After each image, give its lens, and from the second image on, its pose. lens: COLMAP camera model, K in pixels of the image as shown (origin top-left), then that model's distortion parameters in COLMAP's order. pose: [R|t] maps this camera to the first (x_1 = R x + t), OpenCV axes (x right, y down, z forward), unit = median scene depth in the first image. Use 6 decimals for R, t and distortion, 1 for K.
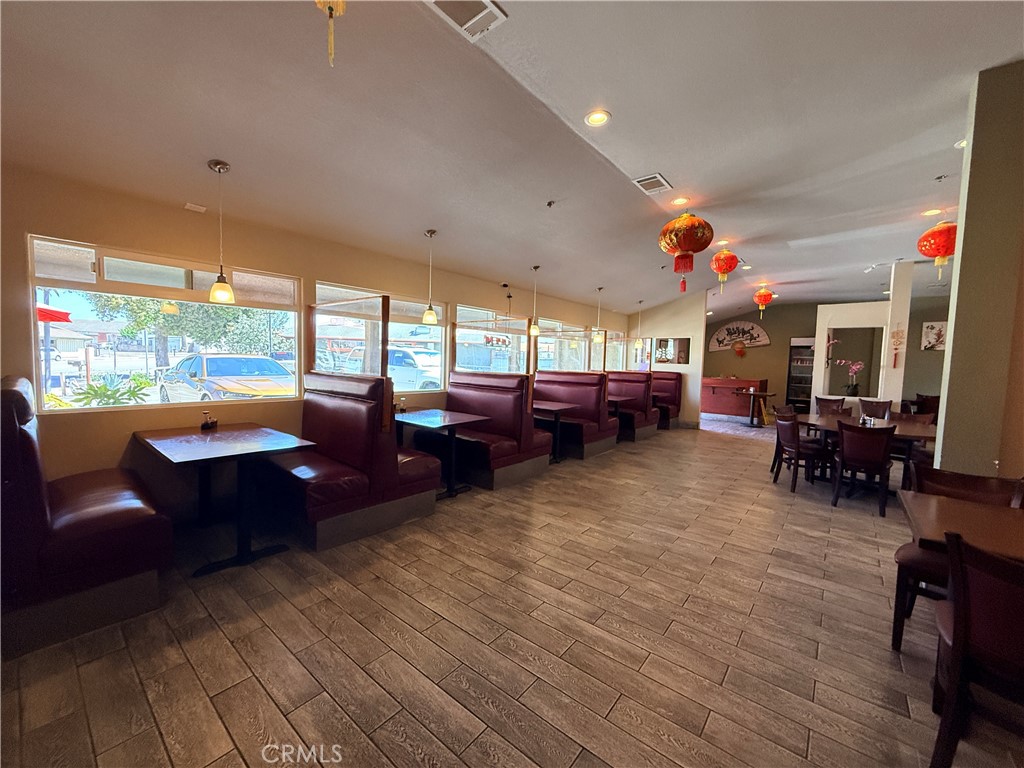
lens RADIAL K [[407.8, 0, 509.3], [0, 407.8, 385.5], [0, 0, 1]] dist [0.001519, -0.000079]
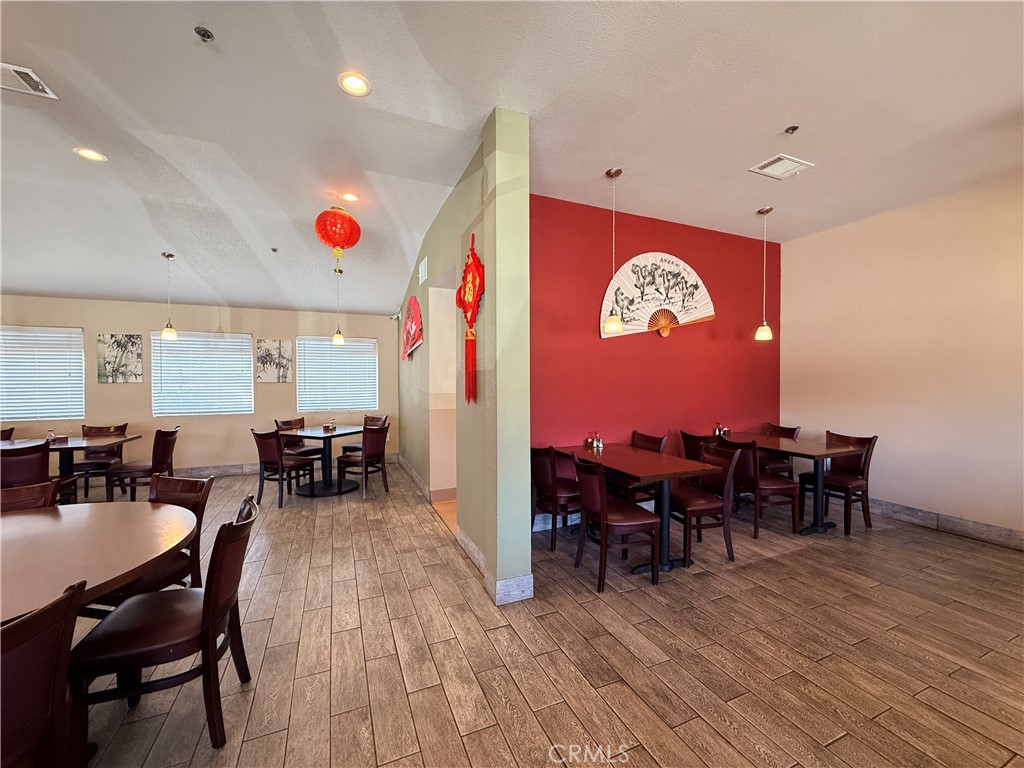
lens RADIAL K [[407.8, 0, 509.3], [0, 407.8, 385.5], [0, 0, 1]] dist [0.001519, -0.000079]
pose [[-0.890558, -0.034967, 0.453524, 0.472997], [0.006901, 0.995888, 0.090334, -0.097484], [-0.454818, 0.083578, -0.886654, 1.459041]]
